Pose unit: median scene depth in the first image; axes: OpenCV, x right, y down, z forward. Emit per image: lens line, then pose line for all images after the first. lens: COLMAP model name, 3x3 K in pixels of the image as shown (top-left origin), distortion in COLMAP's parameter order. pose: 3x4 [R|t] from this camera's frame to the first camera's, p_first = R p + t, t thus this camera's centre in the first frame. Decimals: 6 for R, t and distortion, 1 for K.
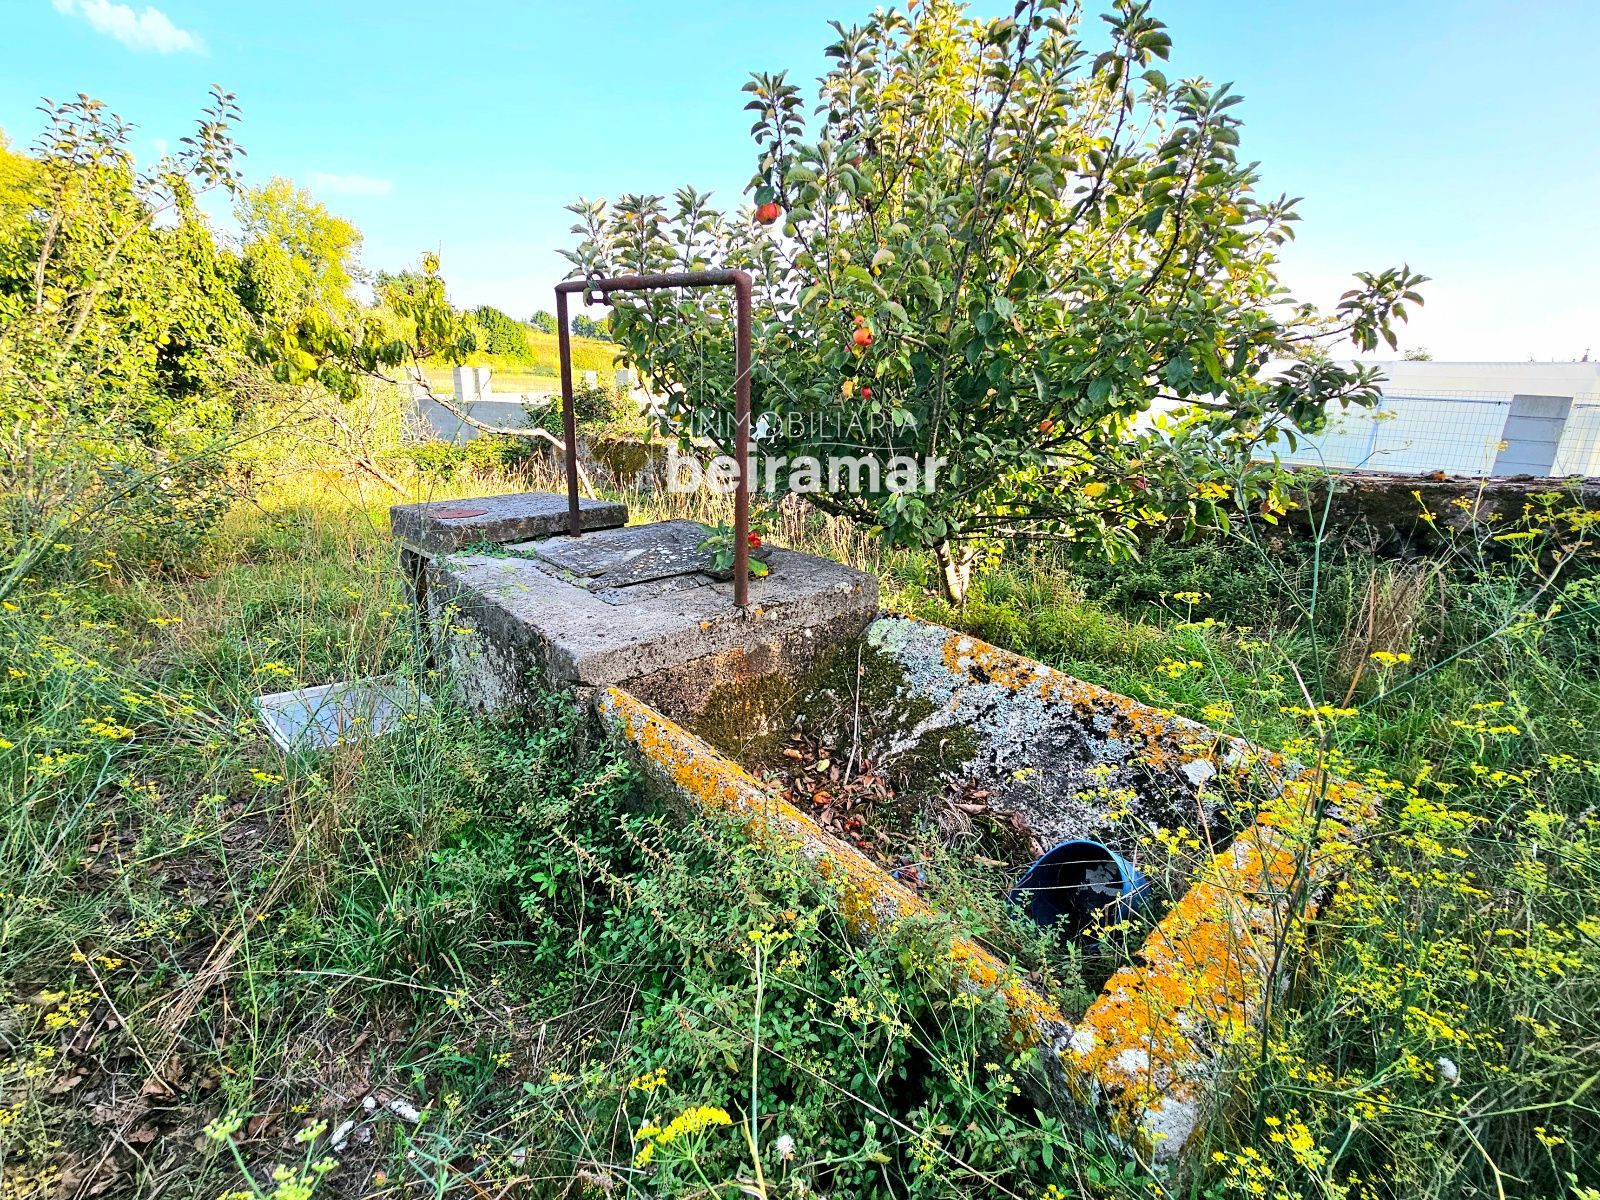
lens RADIAL K [[765.8, 0, 799.2], [0, 765.8, 580.3], [0, 0, 1]] dist [0.006648, 0.000847]
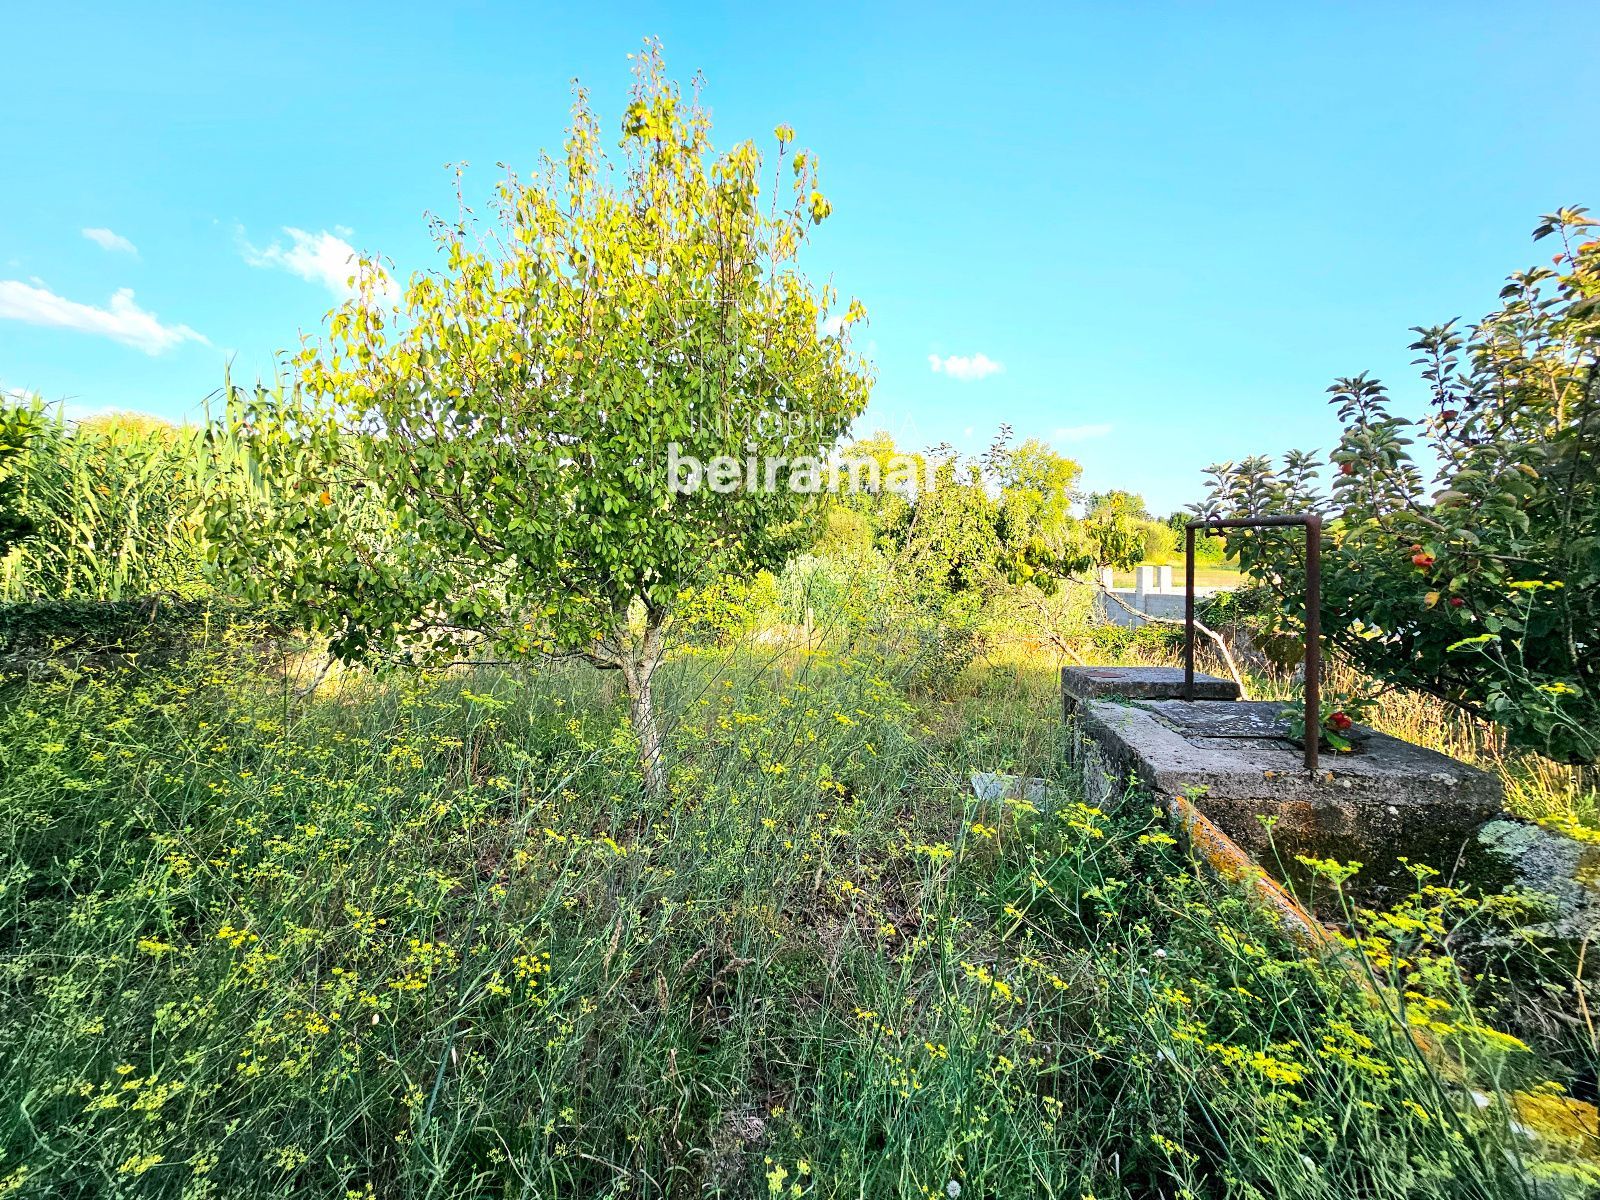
lens RADIAL K [[661.8, 0, 799.9], [0, 661.8, 586.4], [0, 0, 1]] dist [-0.002486, -0.000433]
pose [[0.630452, 0.002523, -0.776224, 0.173984], [-0.185309, 0.971570, -0.147350, 0.043885], [0.753785, 0.236738, 0.612996, -0.259081]]
